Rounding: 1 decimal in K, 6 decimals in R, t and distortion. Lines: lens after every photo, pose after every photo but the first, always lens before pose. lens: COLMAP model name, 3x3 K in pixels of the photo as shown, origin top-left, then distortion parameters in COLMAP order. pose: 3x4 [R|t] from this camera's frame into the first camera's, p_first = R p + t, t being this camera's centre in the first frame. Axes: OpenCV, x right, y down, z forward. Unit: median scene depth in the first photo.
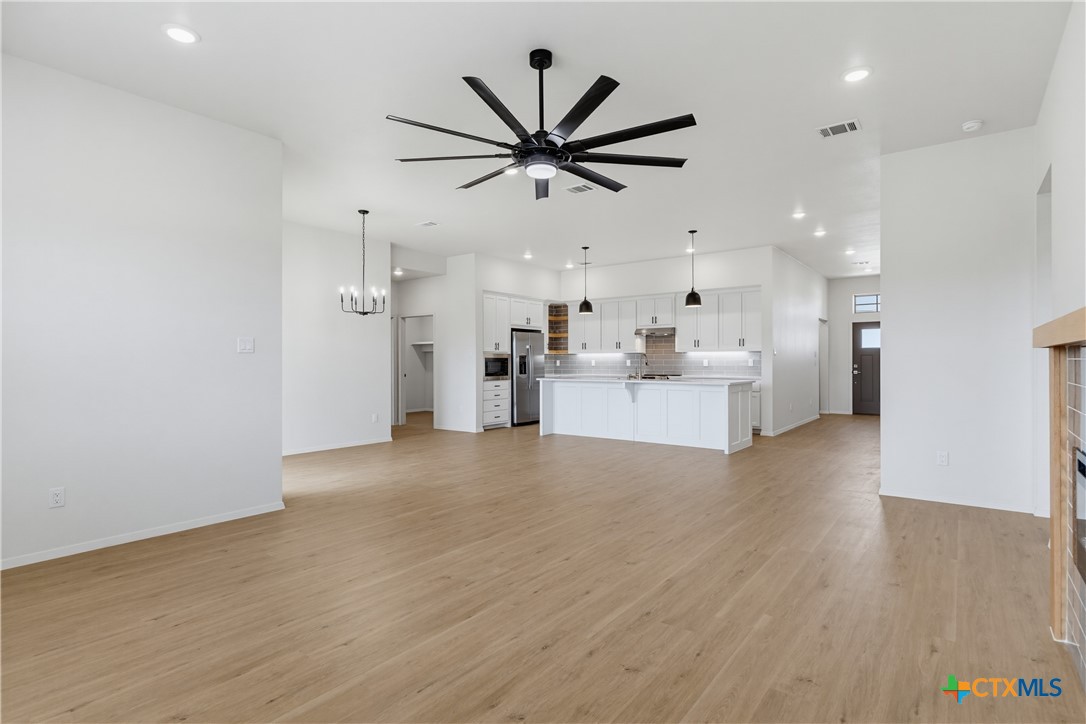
lens RADIAL K [[561.4, 0, 552.1], [0, 561.4, 358.4], [0, 0, 1]] dist [0.001589, -0.001559]
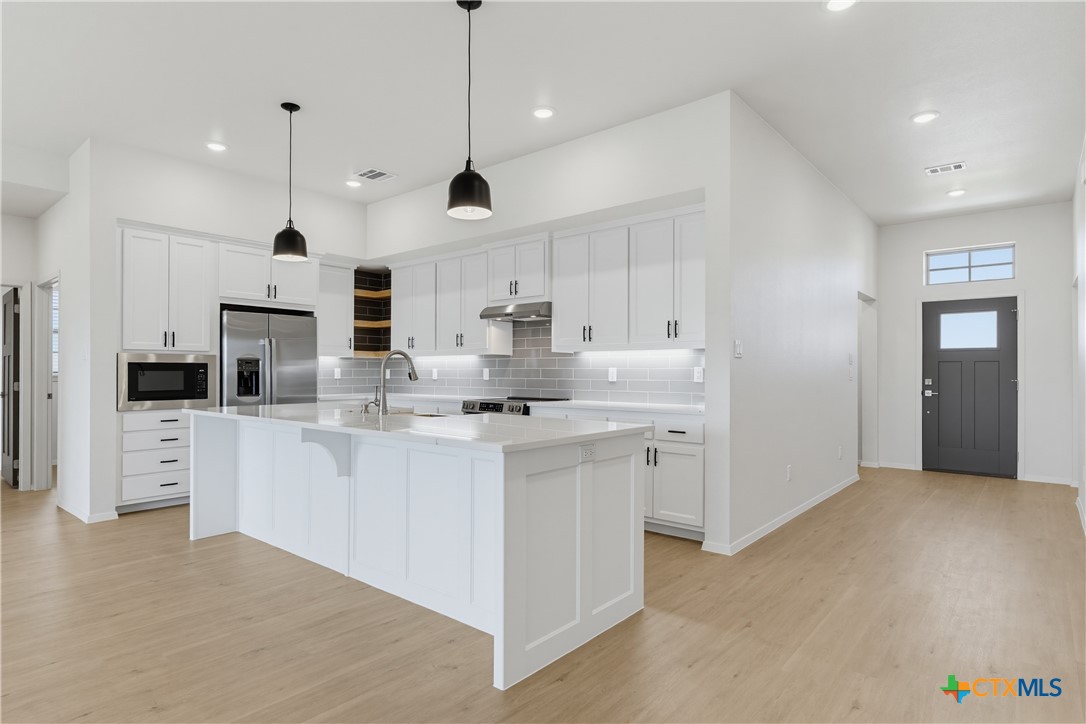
lens RADIAL K [[593.5, 0, 544.6], [0, 593.5, 367.2], [0, 0, 1]] dist [0.002571, 0.002728]
pose [[0.998126, 0.003230, -0.061114, 0.238776], [-0.003518, 0.999983, -0.004616, 0.003956], [0.061098, 0.004822, 0.998120, 0.470541]]
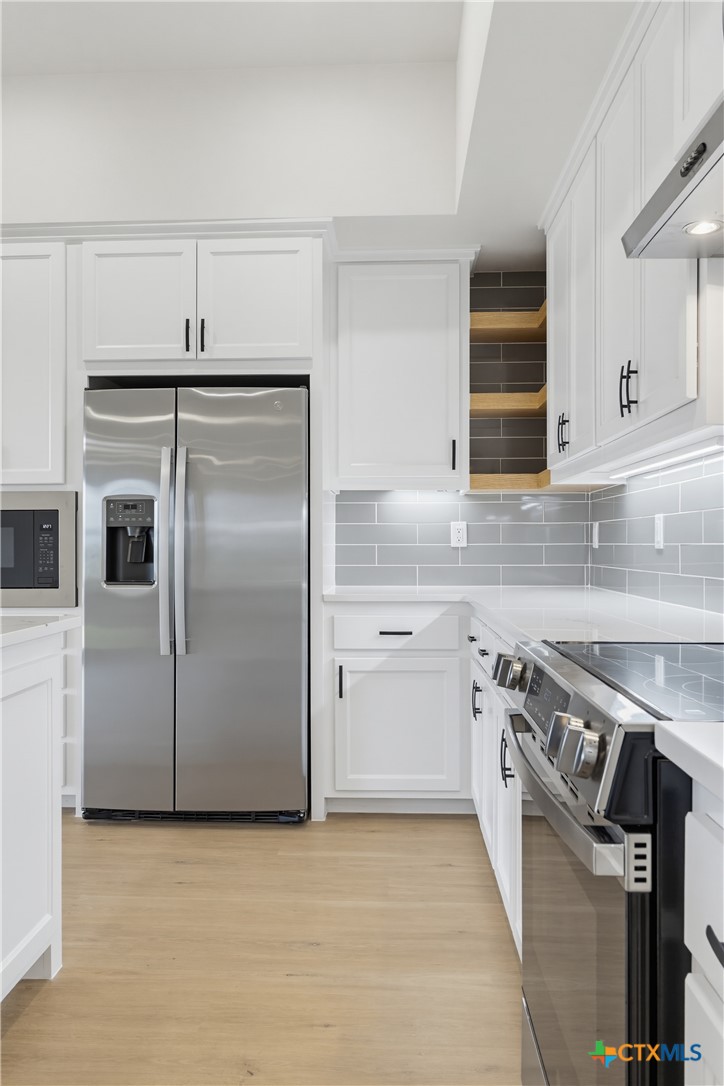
lens RADIAL K [[798.6, 0, 362.6], [0, 798.6, 541.7], [0, 0, 1]] dist [-0.009064, -0.001160]
pose [[0.560733, 0.000403, -0.827997, 0.243235], [0.003300, 0.999991, 0.002722, 0.010961], [0.827990, -0.004259, 0.560726, 0.877322]]
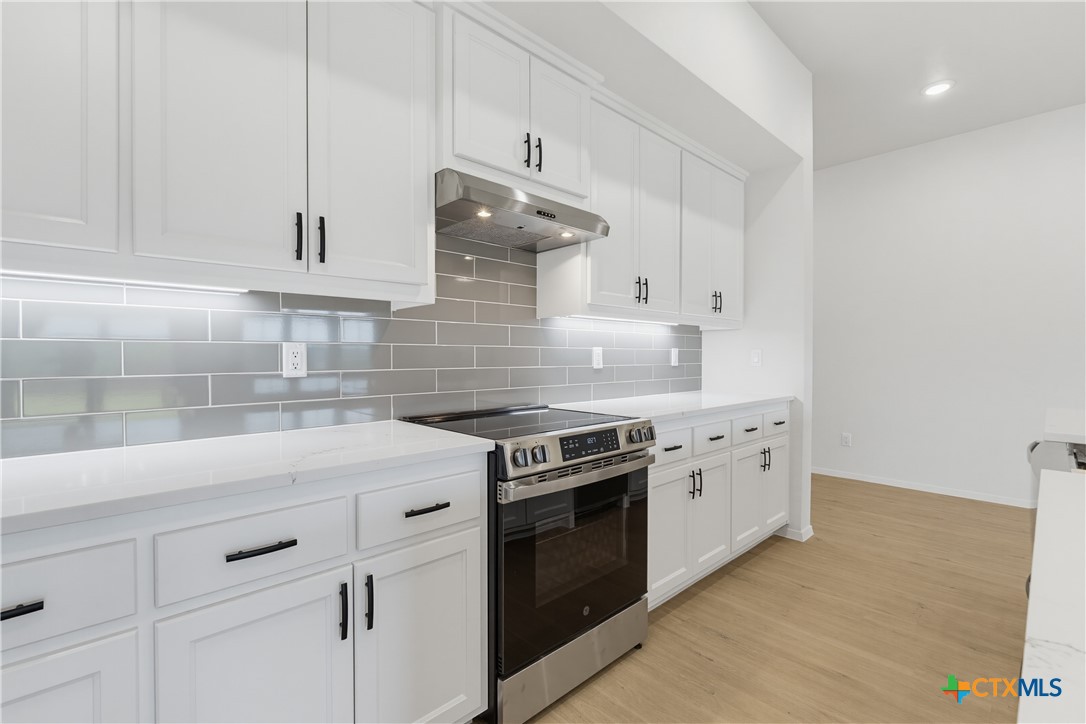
lens RADIAL K [[487.9, 0, 547.1], [0, 487.9, 360.9], [0, 0, 1]] dist [-0.001530, 0.000283]
pose [[0.165938, -0.011660, 0.986067, 0.003699], [-0.009620, 0.999863, 0.013442, 0.005975], [-0.986089, -0.011717, 0.165803, 0.952296]]
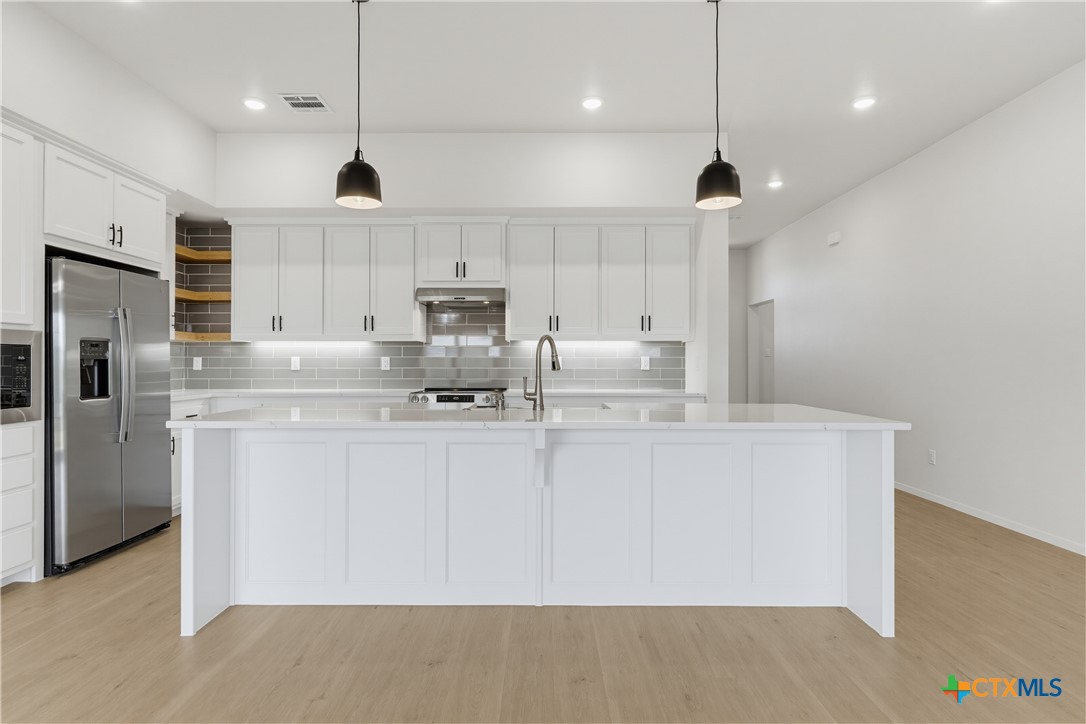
lens RADIAL K [[561.4, 0, 546.5], [0, 561.4, 362.1], [0, 0, 1]] dist [0.001589, -0.001559]
pose [[0.802541, 0.002825, 0.596591, -0.035793], [-0.005688, 0.999980, 0.002917, 0.005202], [-0.596570, -0.005735, 0.802540, 0.580452]]
